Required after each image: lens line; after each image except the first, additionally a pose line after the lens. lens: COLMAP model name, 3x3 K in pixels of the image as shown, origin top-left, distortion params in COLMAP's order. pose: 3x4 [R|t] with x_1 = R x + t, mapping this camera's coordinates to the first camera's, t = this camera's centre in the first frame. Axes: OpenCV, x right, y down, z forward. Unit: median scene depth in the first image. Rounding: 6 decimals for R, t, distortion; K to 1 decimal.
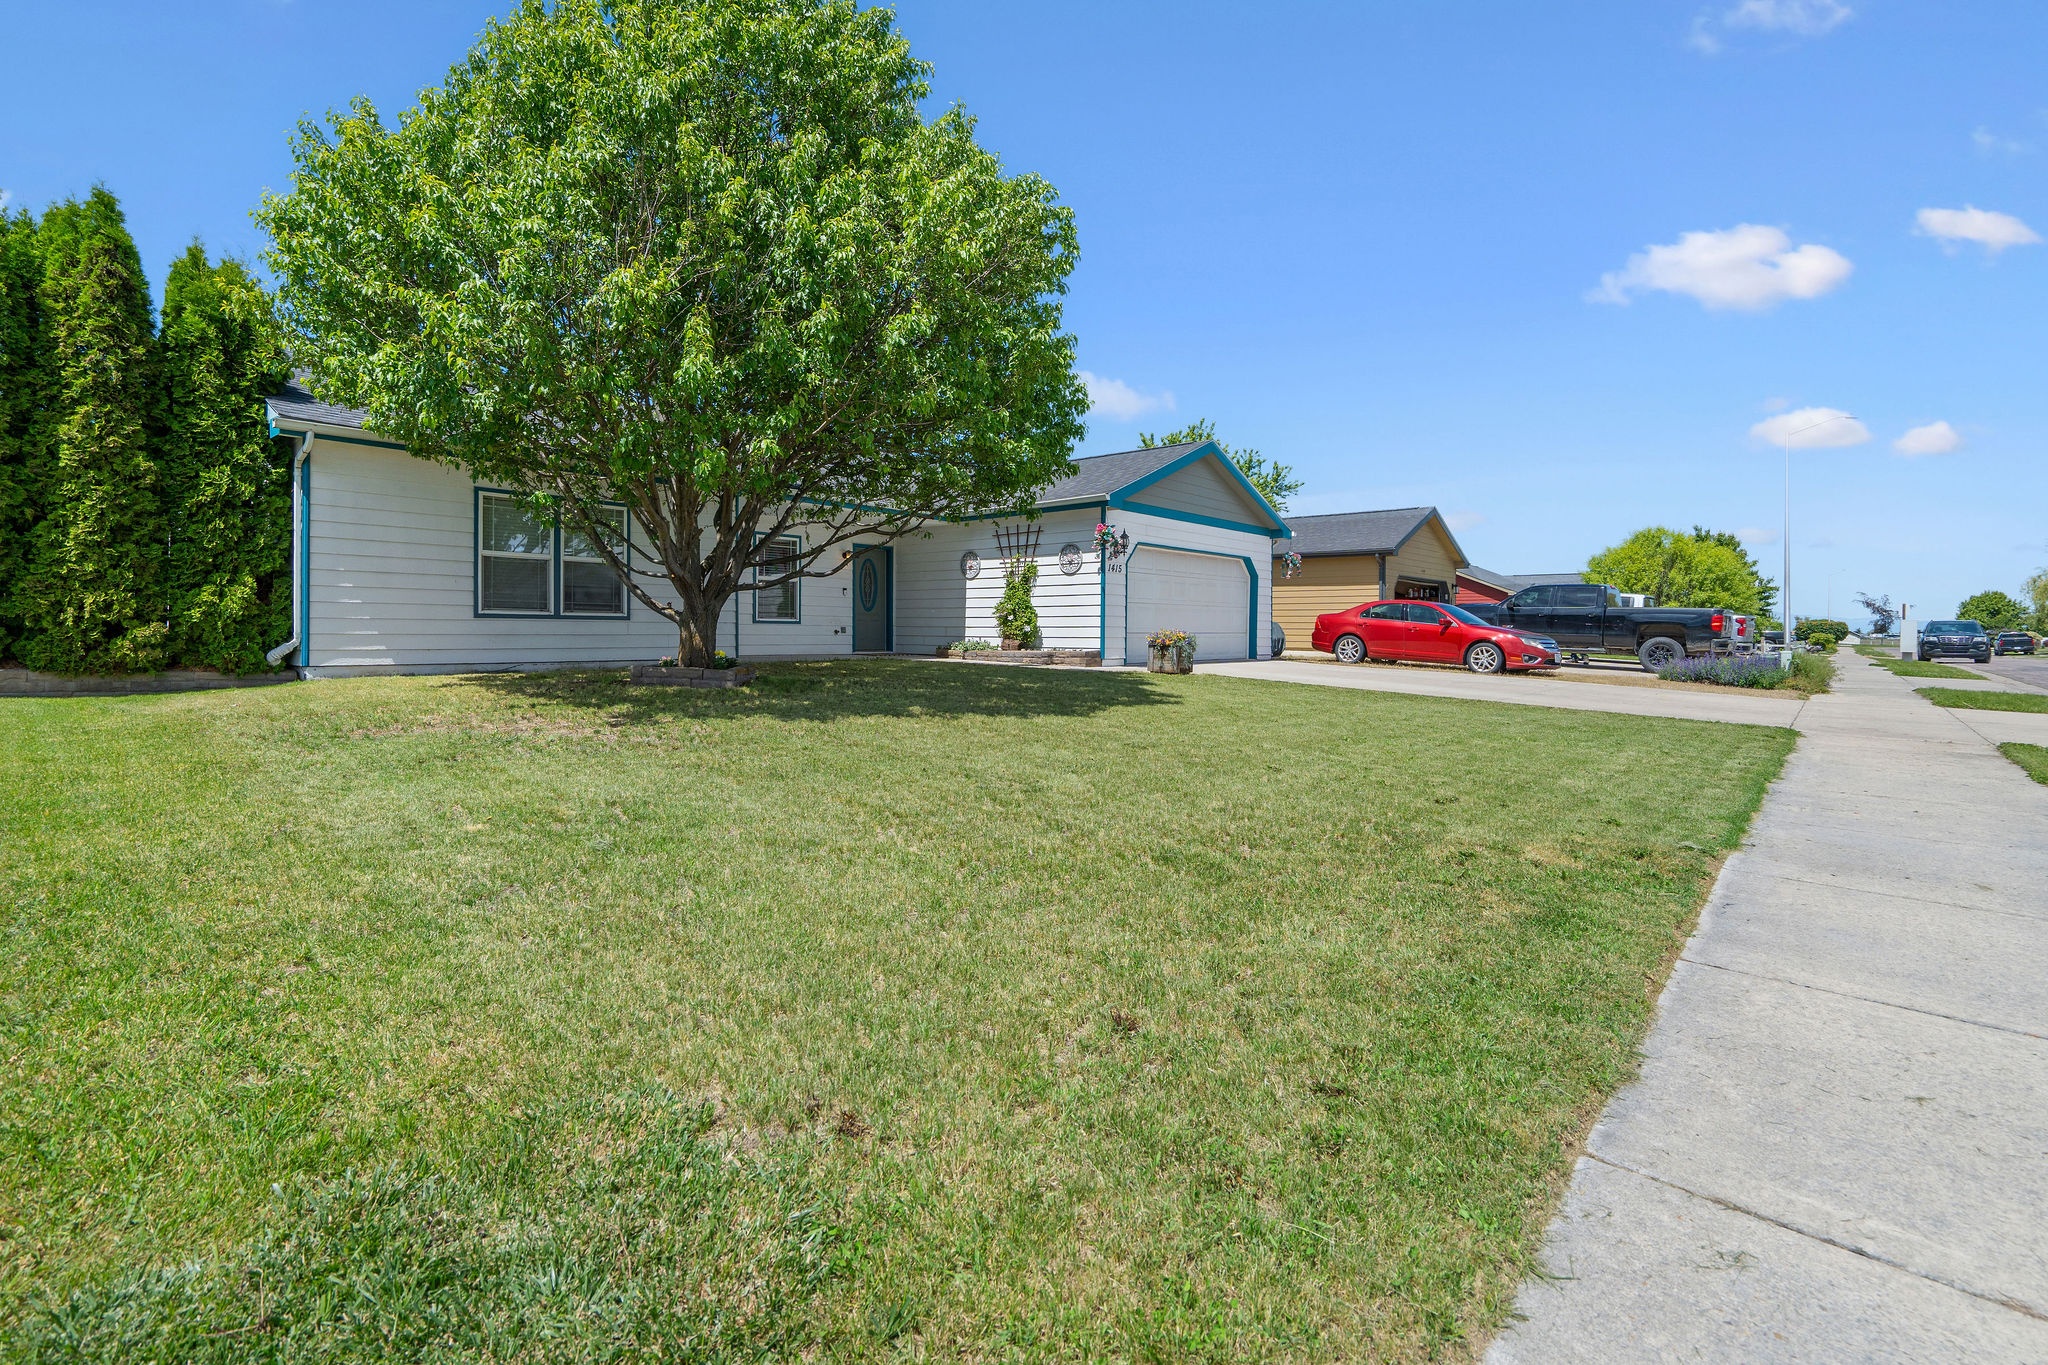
lens RADIAL K [[934.0, 0, 1019.6], [0, 934.0, 664.4], [0, 0, 1]] dist [-0.001103, 0.000877]
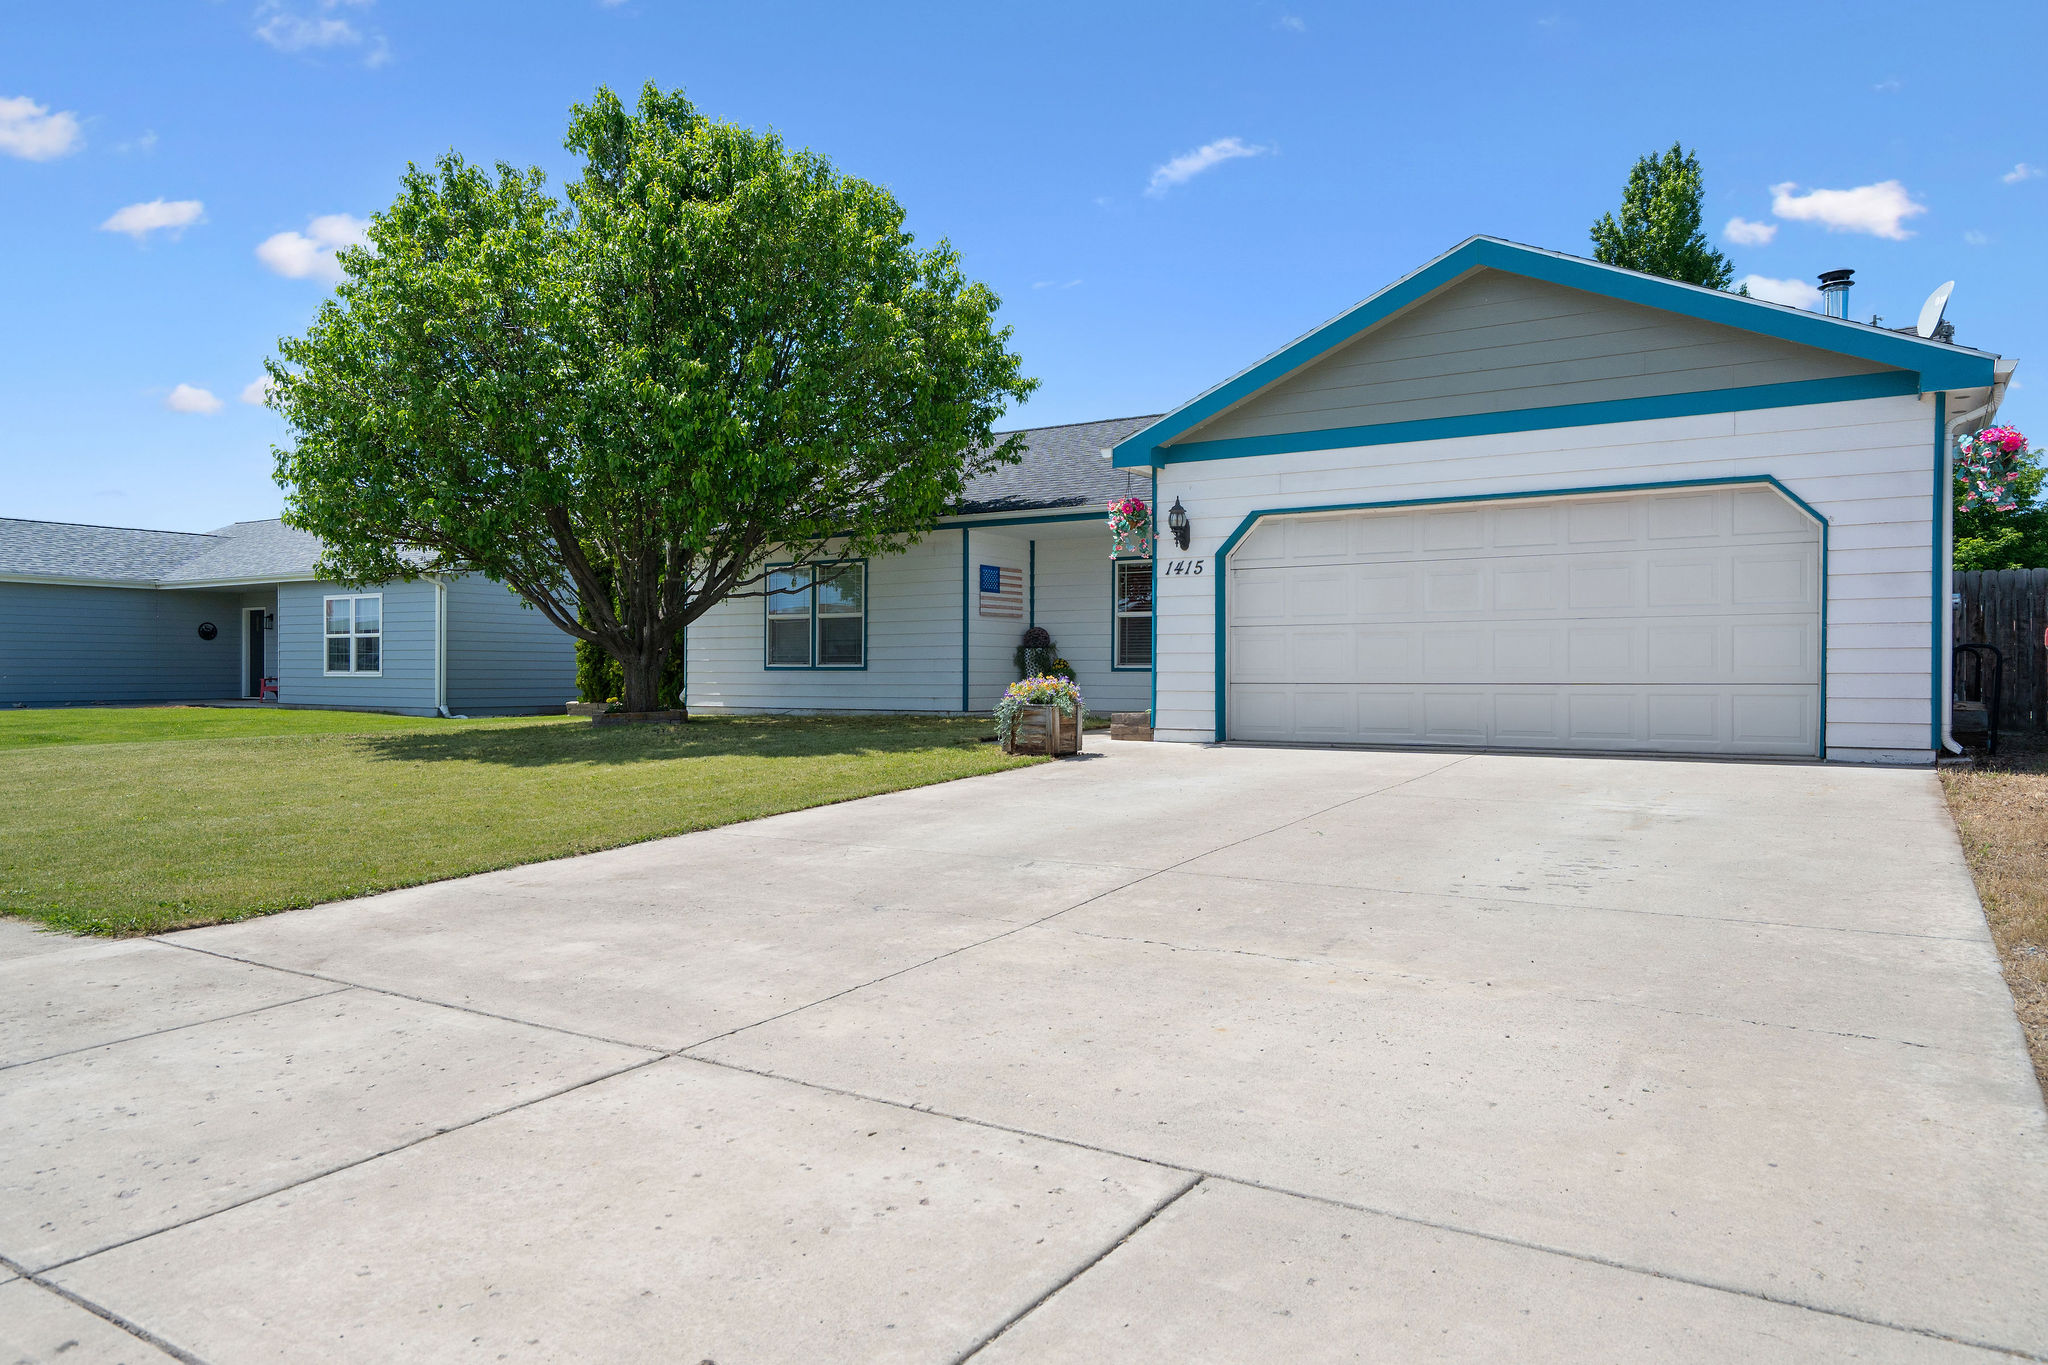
lens RADIAL K [[1326.3, 0, 1006.1], [0, 1326.3, 672.6], [0, 0, 1]] dist [0.006382, -0.002210]
pose [[0.137025, -0.006884, -0.990544, 0.849569], [-0.033940, 0.999356, -0.011641, -0.027098], [0.989986, 0.035214, 0.136703, 0.768877]]
